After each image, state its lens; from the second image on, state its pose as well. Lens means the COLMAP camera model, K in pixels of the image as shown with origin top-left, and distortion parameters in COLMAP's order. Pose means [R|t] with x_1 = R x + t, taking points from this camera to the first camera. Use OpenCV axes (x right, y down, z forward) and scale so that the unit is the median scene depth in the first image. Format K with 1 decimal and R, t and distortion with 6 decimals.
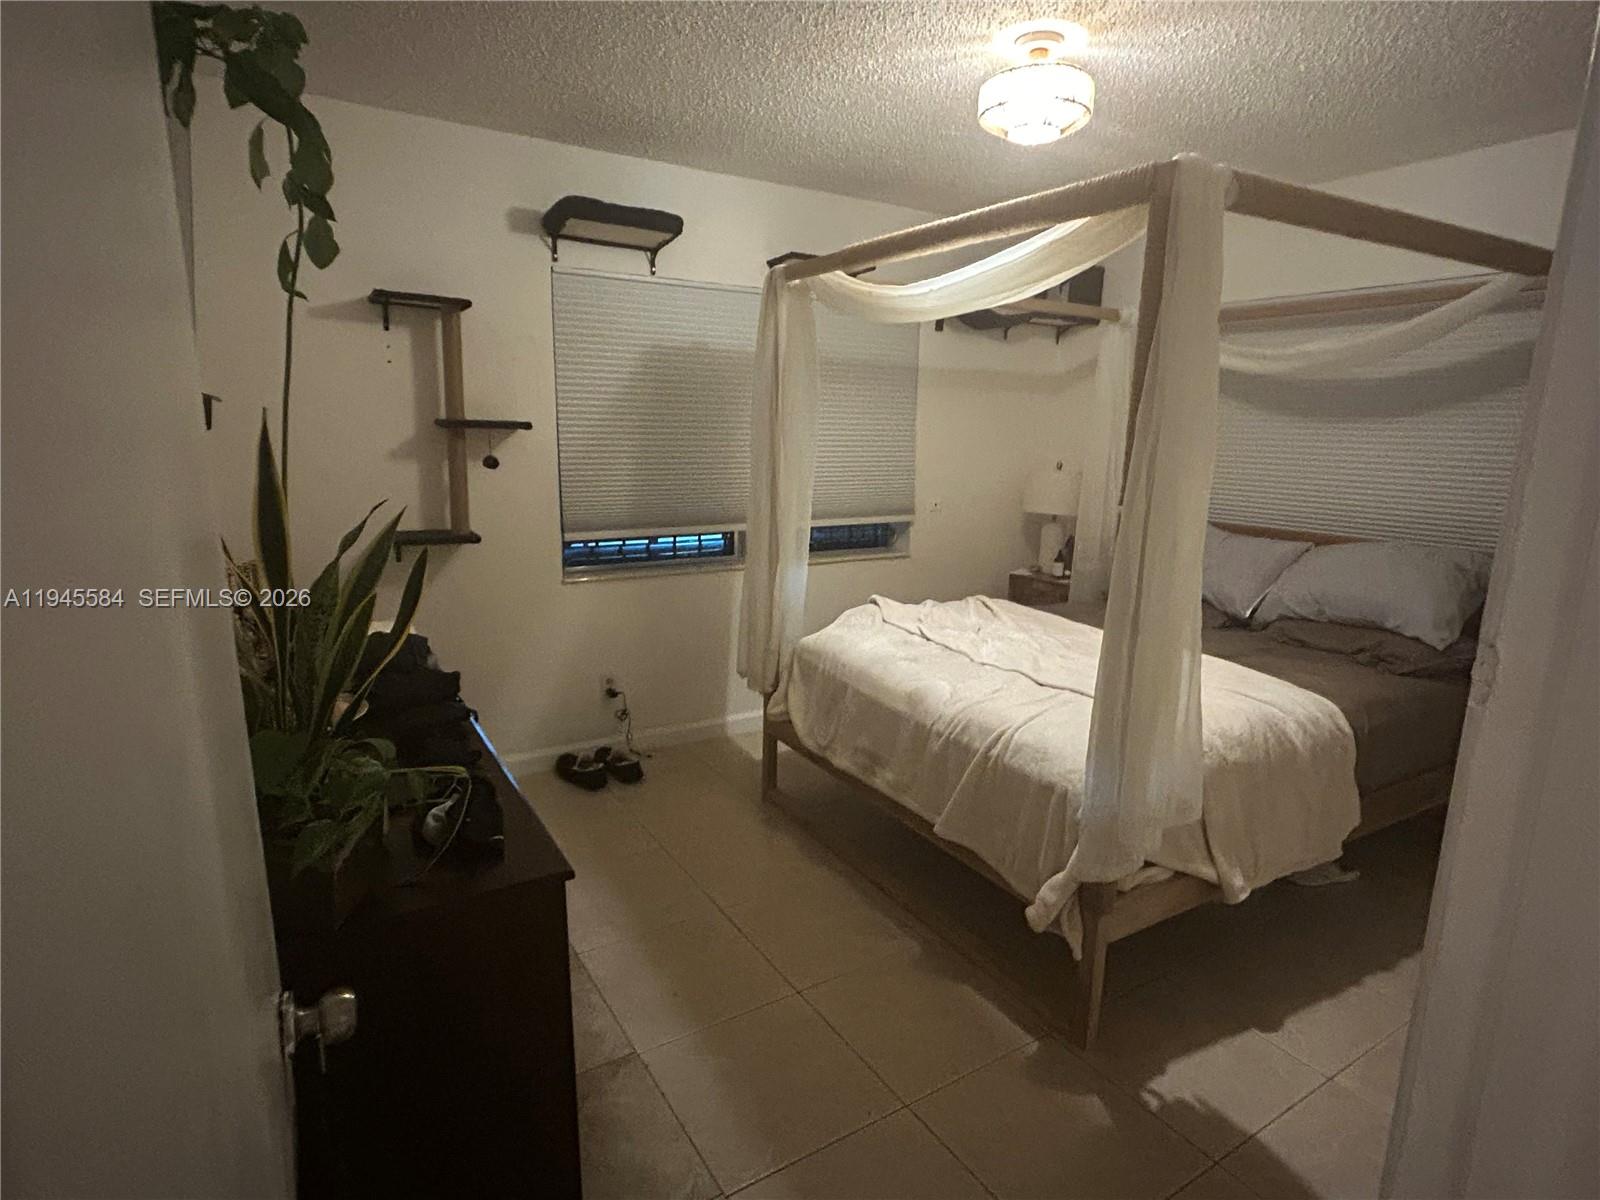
lens RADIAL K [[855.8, 0, 796.8], [0, 855.8, 601.8], [0, 0, 1]] dist [-0.001724, -0.000508]
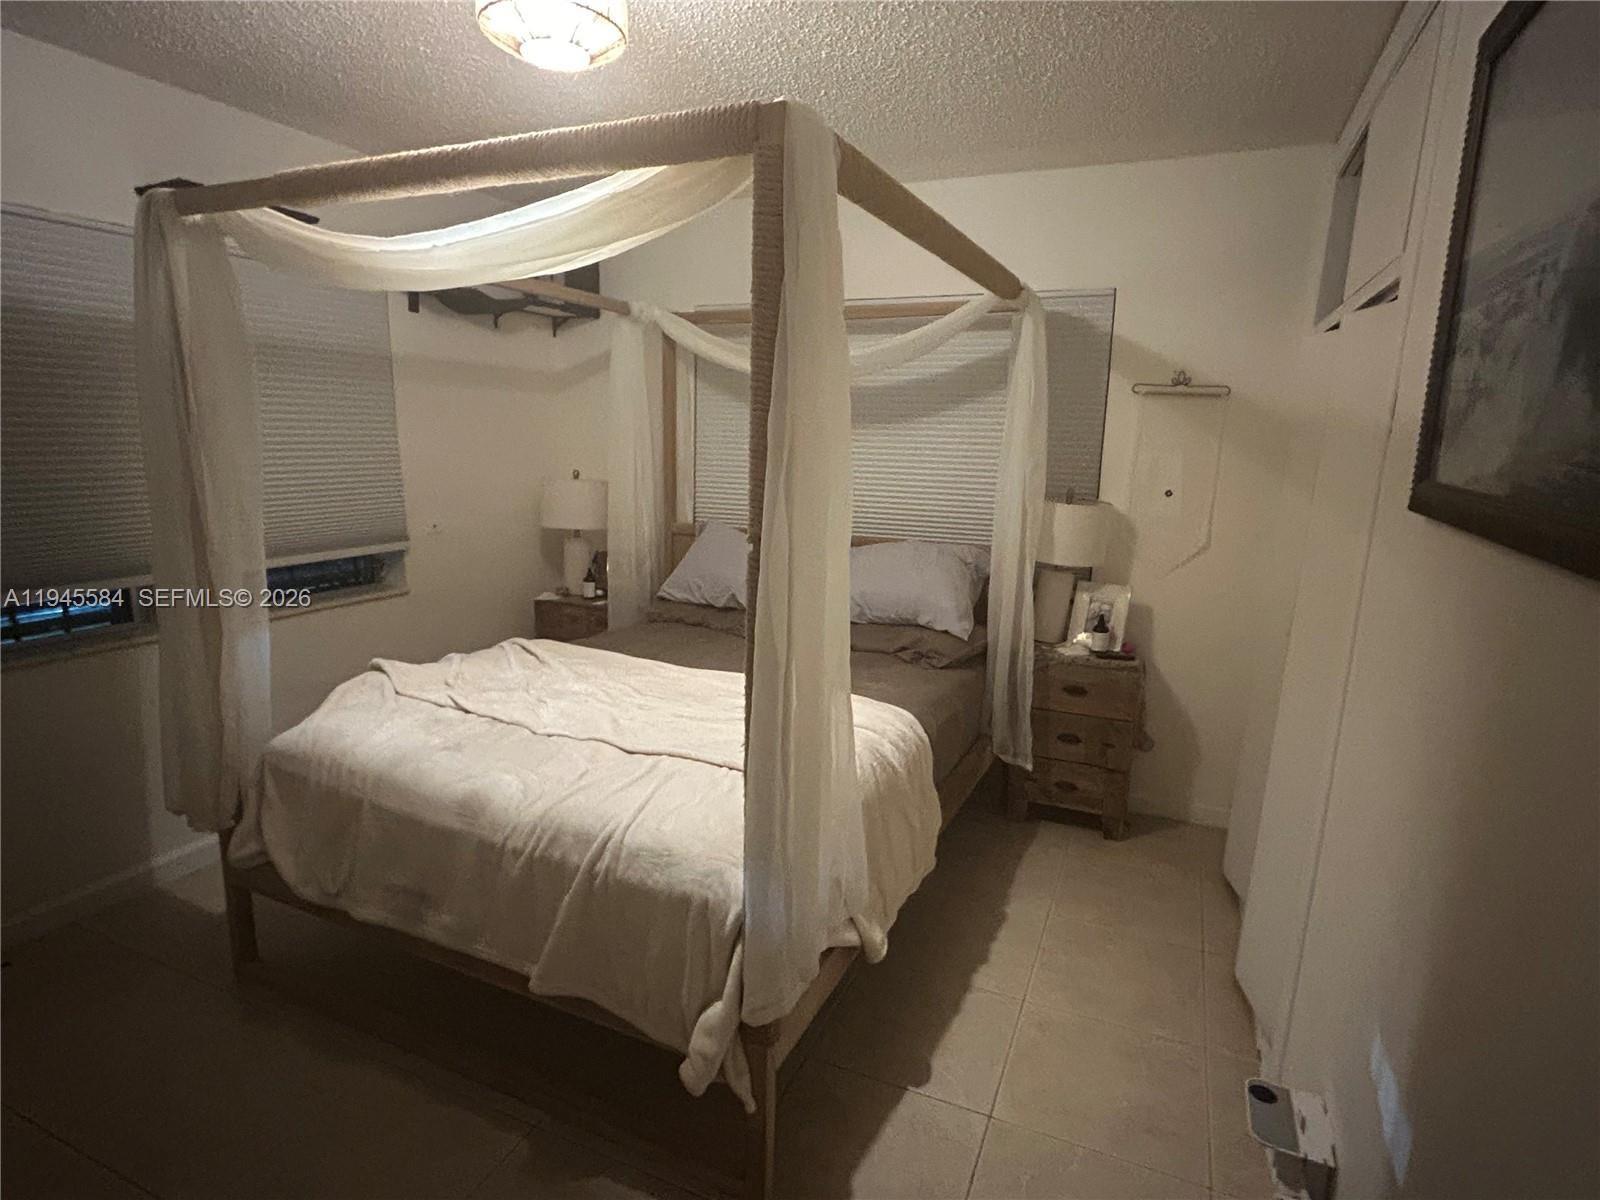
lens RADIAL K [[855.8, 0, 796.8], [0, 855.8, 601.8], [0, 0, 1]] dist [-0.001724, -0.000508]
pose [[0.826756, -0.110968, 0.551508, -0.015477], [0.109106, 0.993367, 0.036314, -0.053089], [-0.551879, 0.030150, 0.833379, 0.207845]]
